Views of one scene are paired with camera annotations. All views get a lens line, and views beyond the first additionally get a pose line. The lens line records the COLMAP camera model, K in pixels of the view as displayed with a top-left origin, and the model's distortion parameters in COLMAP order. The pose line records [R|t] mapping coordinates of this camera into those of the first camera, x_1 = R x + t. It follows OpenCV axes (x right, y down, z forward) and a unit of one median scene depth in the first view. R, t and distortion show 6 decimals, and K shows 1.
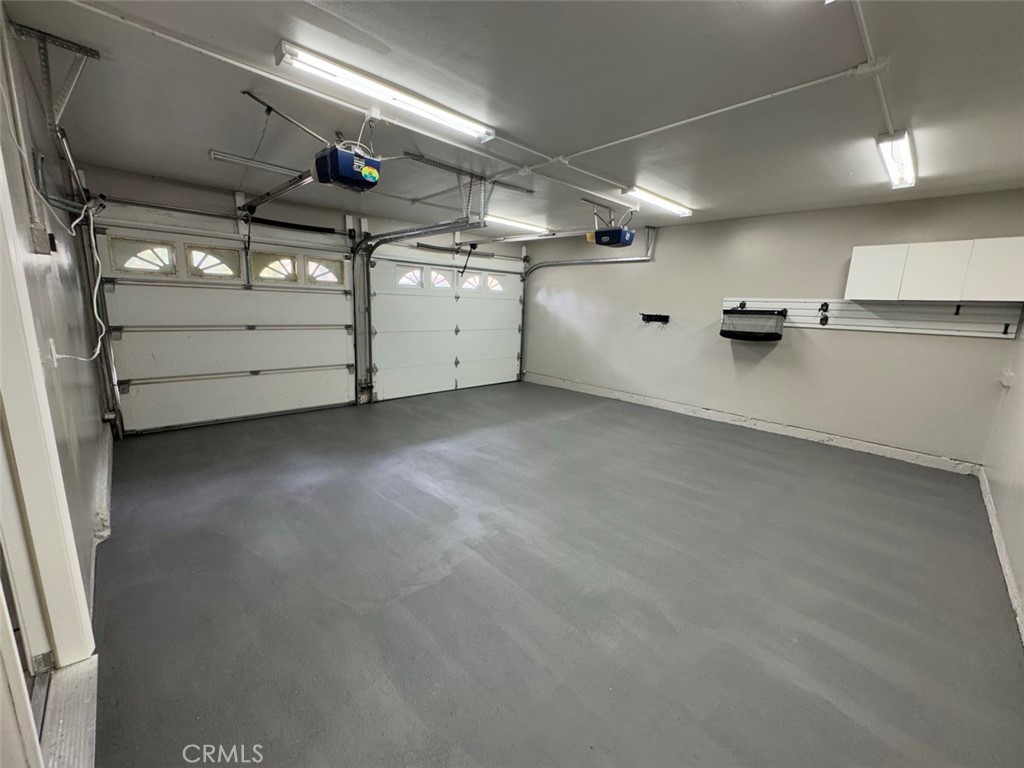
lens RADIAL K [[408.4, 0, 510.1], [0, 408.4, 383.8], [0, 0, 1]] dist [-0.001242, -0.000065]
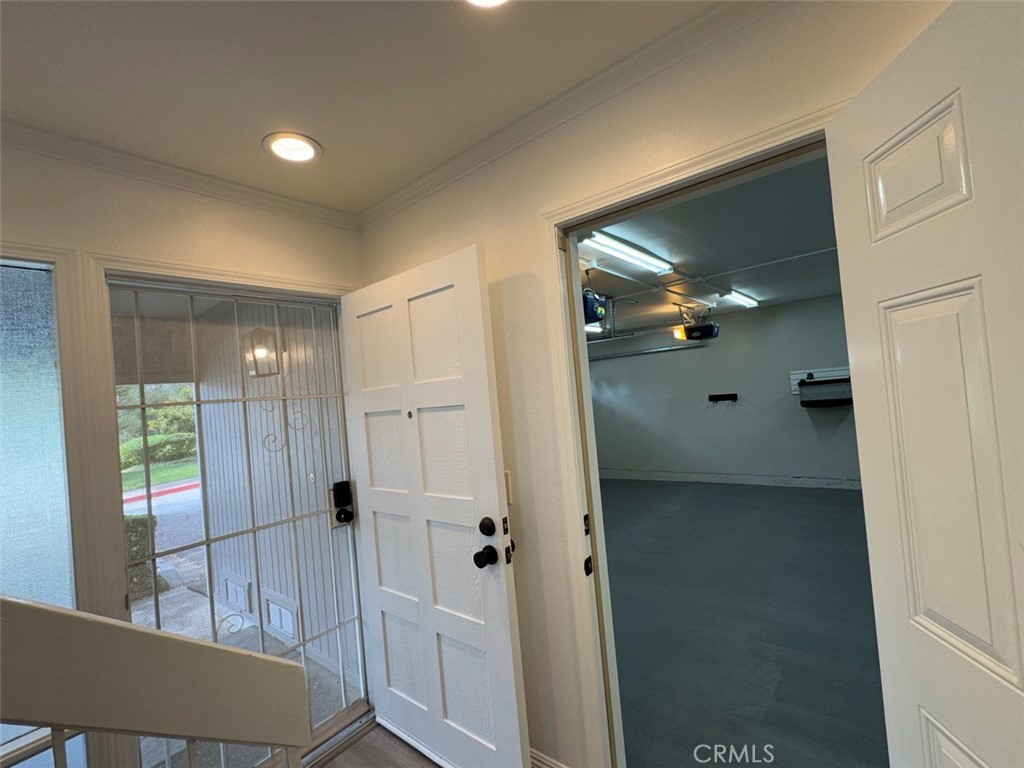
lens RADIAL K [[450.2, 0, 512.9], [0, 450.2, 385.6], [0, 0, 1]] dist [-0.000183, 0.000233]
pose [[0.983794, -0.122660, 0.130779, -0.379025], [0.147677, 0.967973, -0.203028, -0.041789], [-0.101687, 0.219051, 0.970400, -0.085742]]
